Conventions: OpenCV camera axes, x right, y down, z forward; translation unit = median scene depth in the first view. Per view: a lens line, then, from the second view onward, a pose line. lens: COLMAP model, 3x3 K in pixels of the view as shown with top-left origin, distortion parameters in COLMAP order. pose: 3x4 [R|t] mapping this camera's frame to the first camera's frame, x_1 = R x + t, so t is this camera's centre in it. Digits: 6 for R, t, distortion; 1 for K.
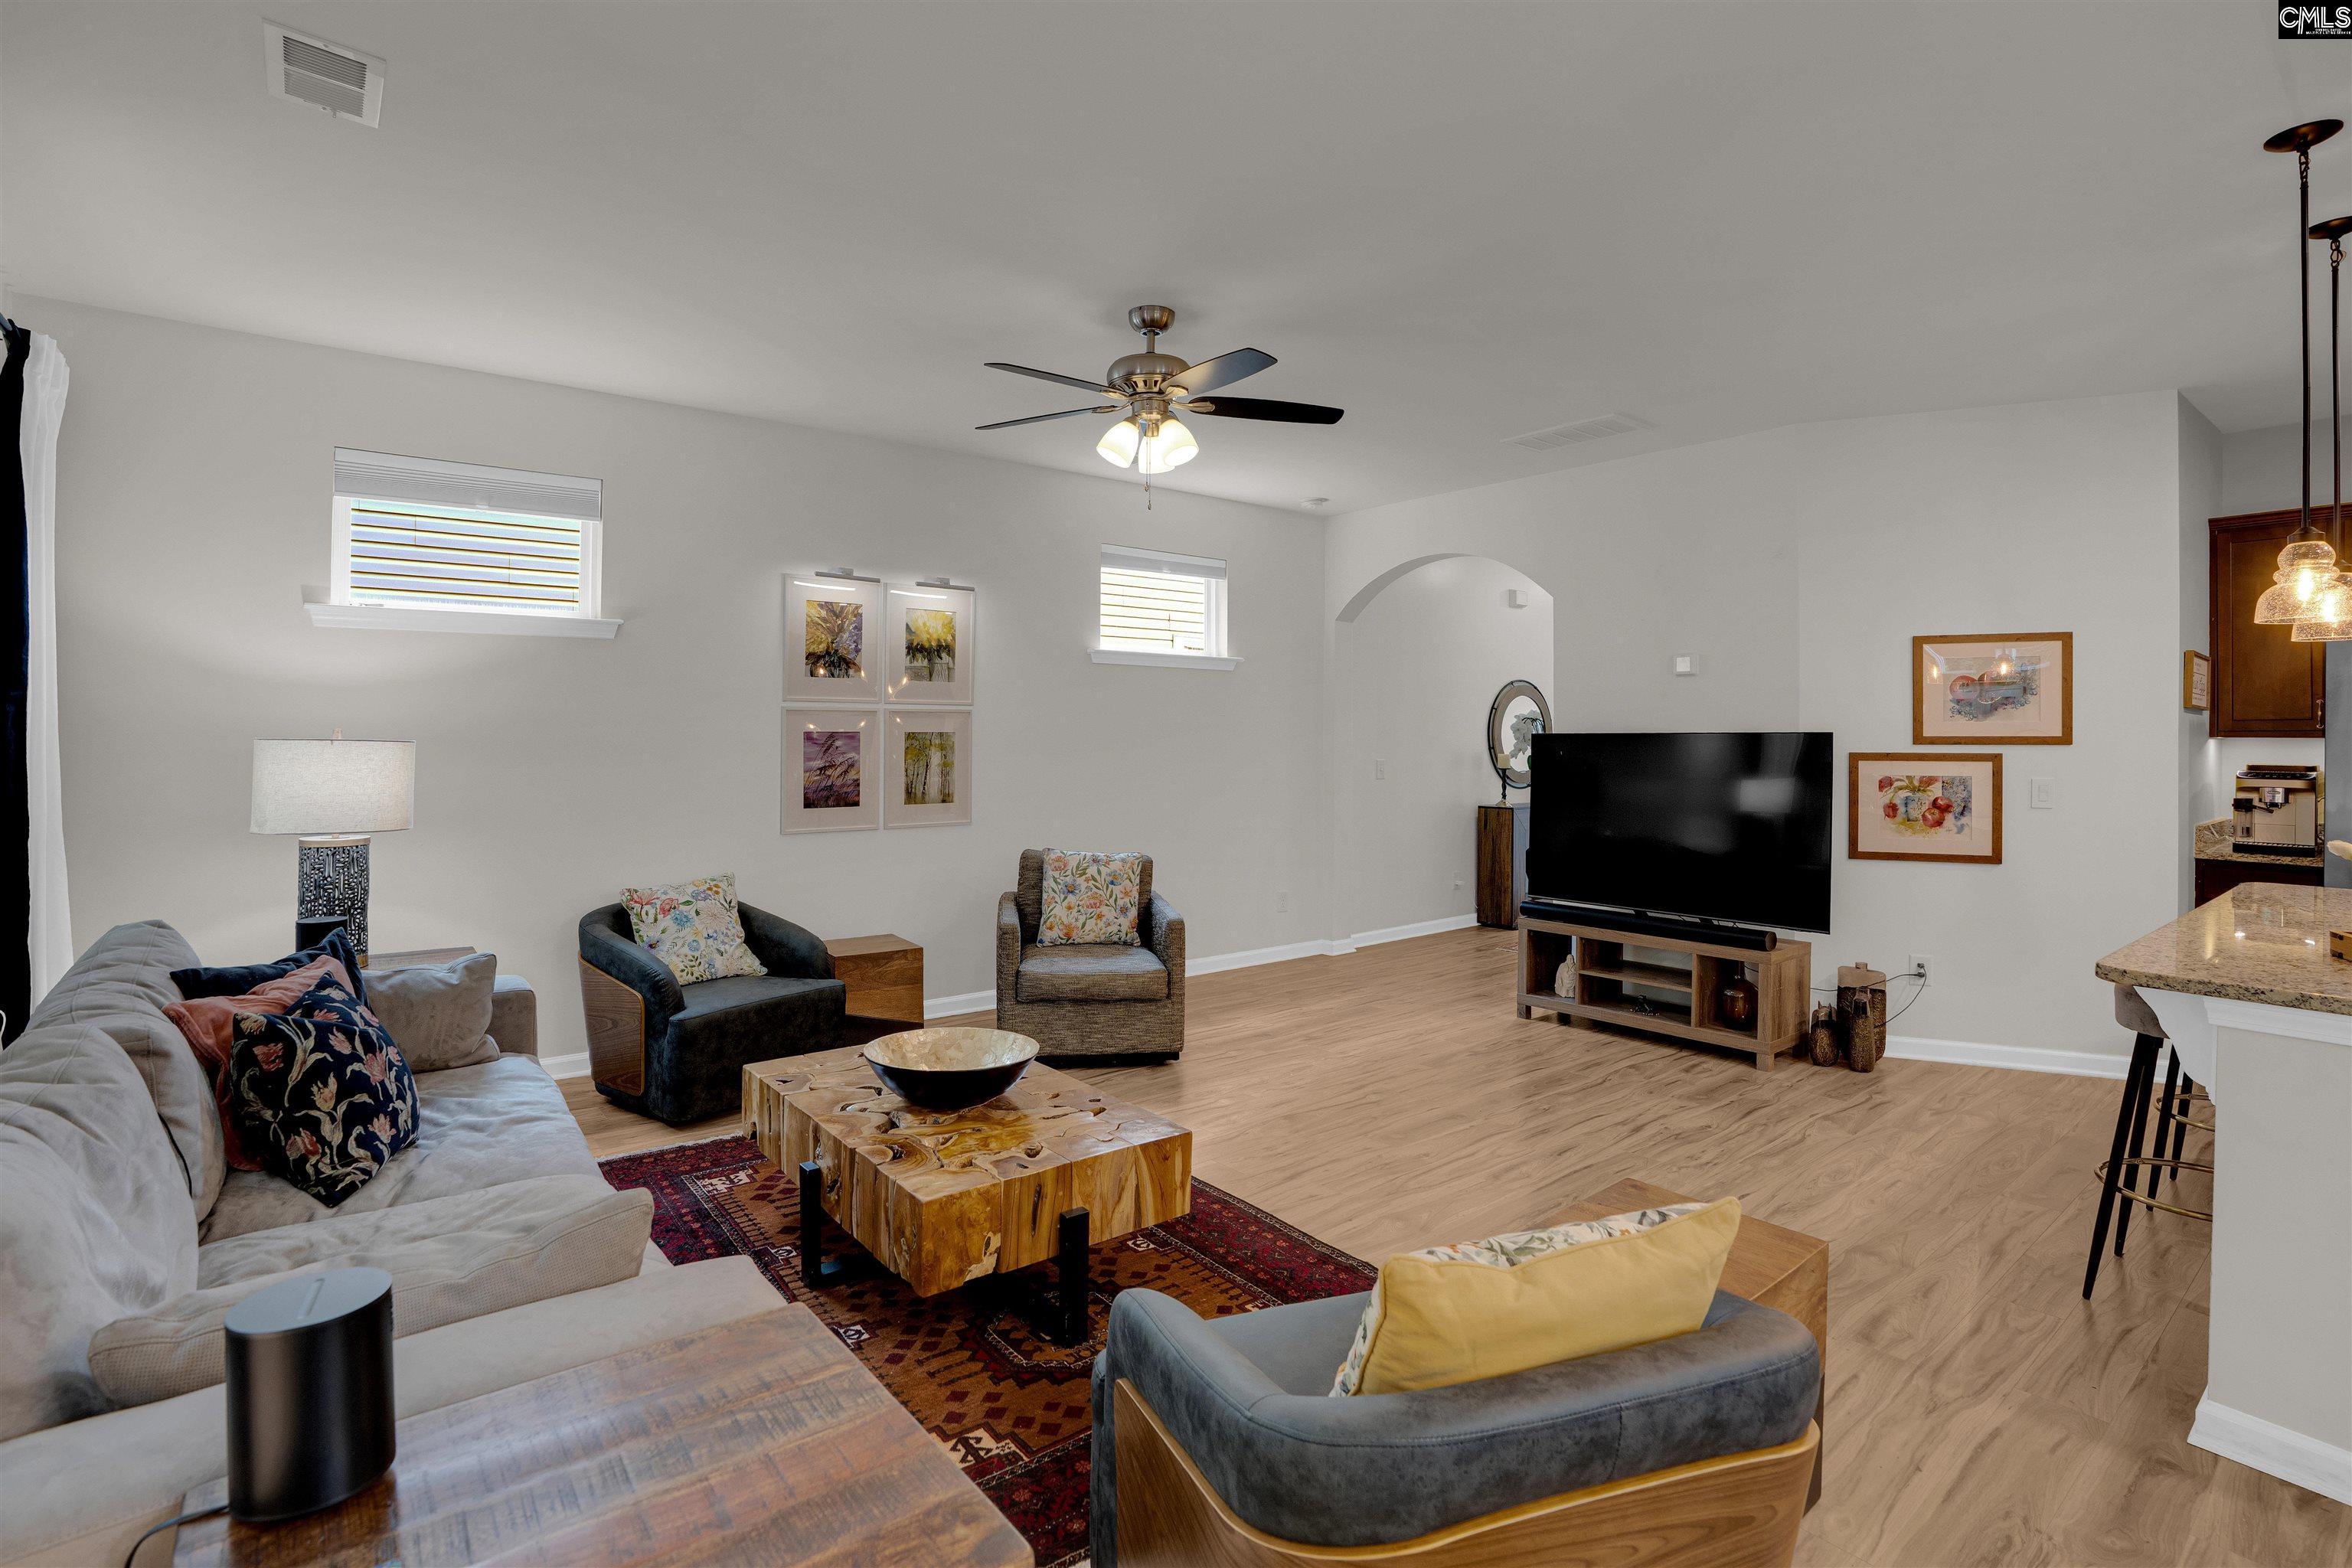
lens RADIAL K [[1108.9, 0, 1176.2], [0, 1108.9, 718.5], [0, 0, 1]] dist [-0.048218, 0.012510]
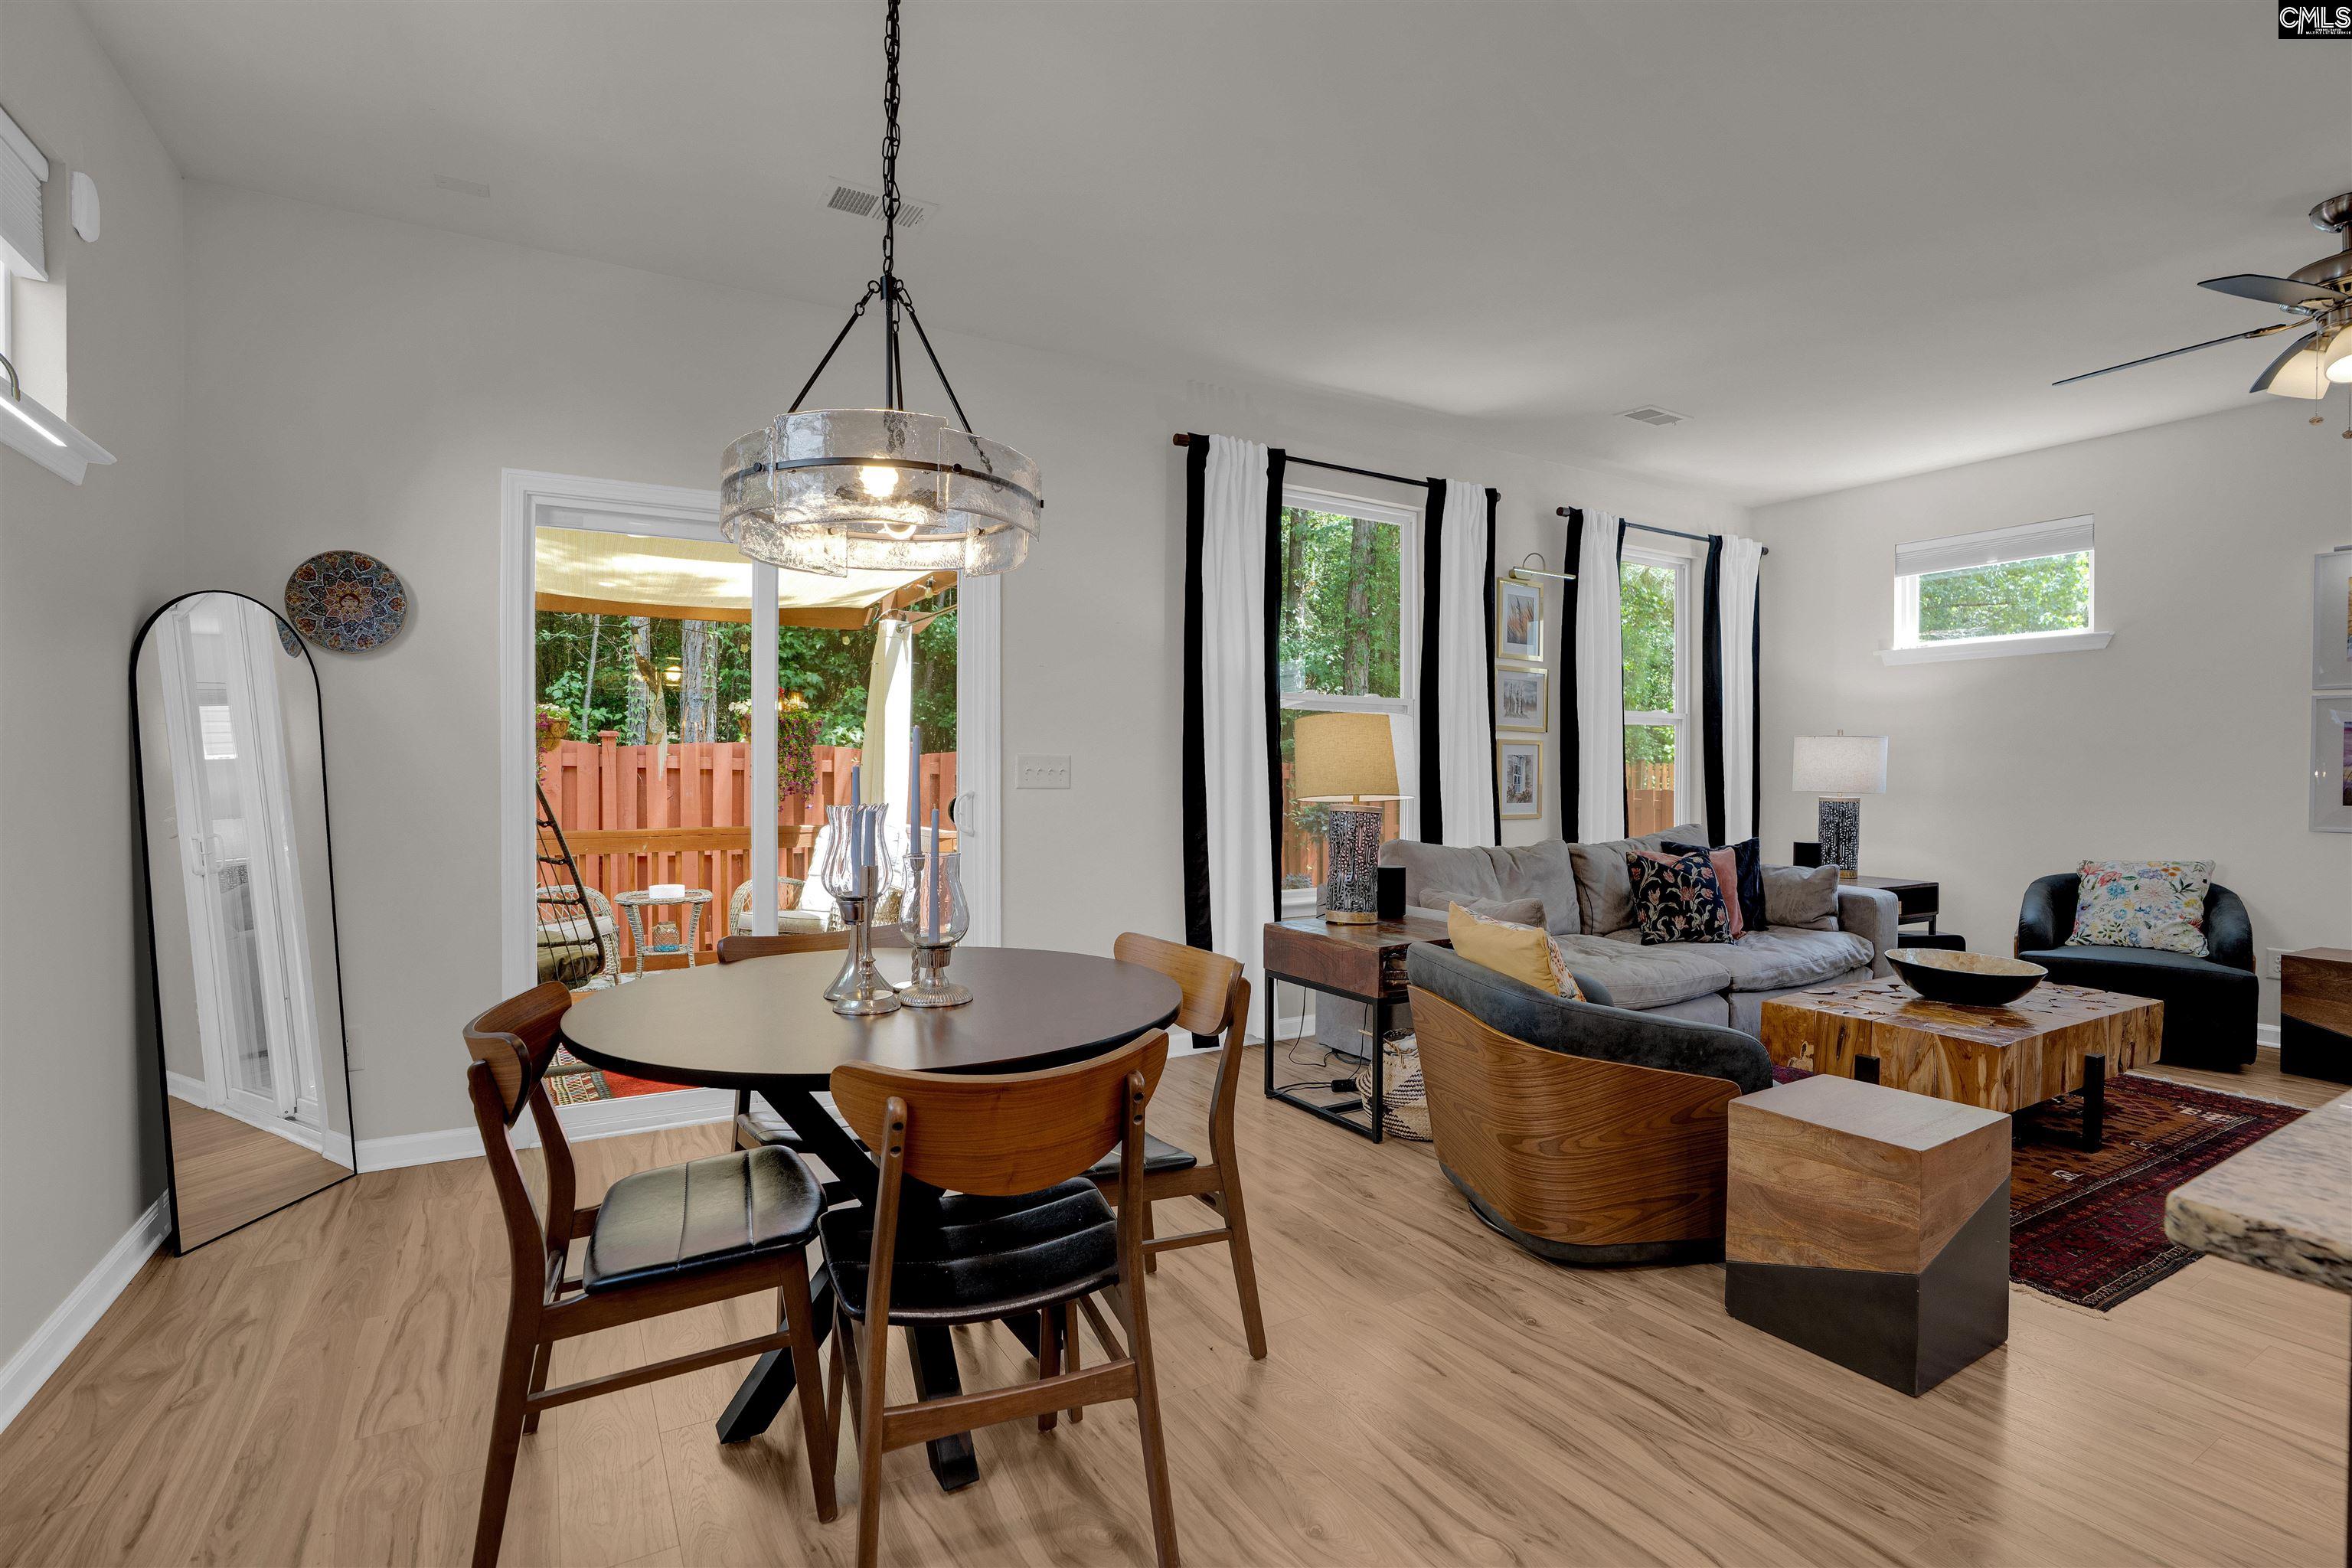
lens RADIAL K [[1108.9, 0, 1214.3], [0, 1108.9, 767.2], [0, 0, 1]] dist [-0.048218, 0.012510]
pose [[-0.107244, -0.003524, -0.994226, 0.647702], [0.013664, 0.999894, -0.005018, 0.041008], [0.994139, -0.014124, -0.107185, 0.165490]]
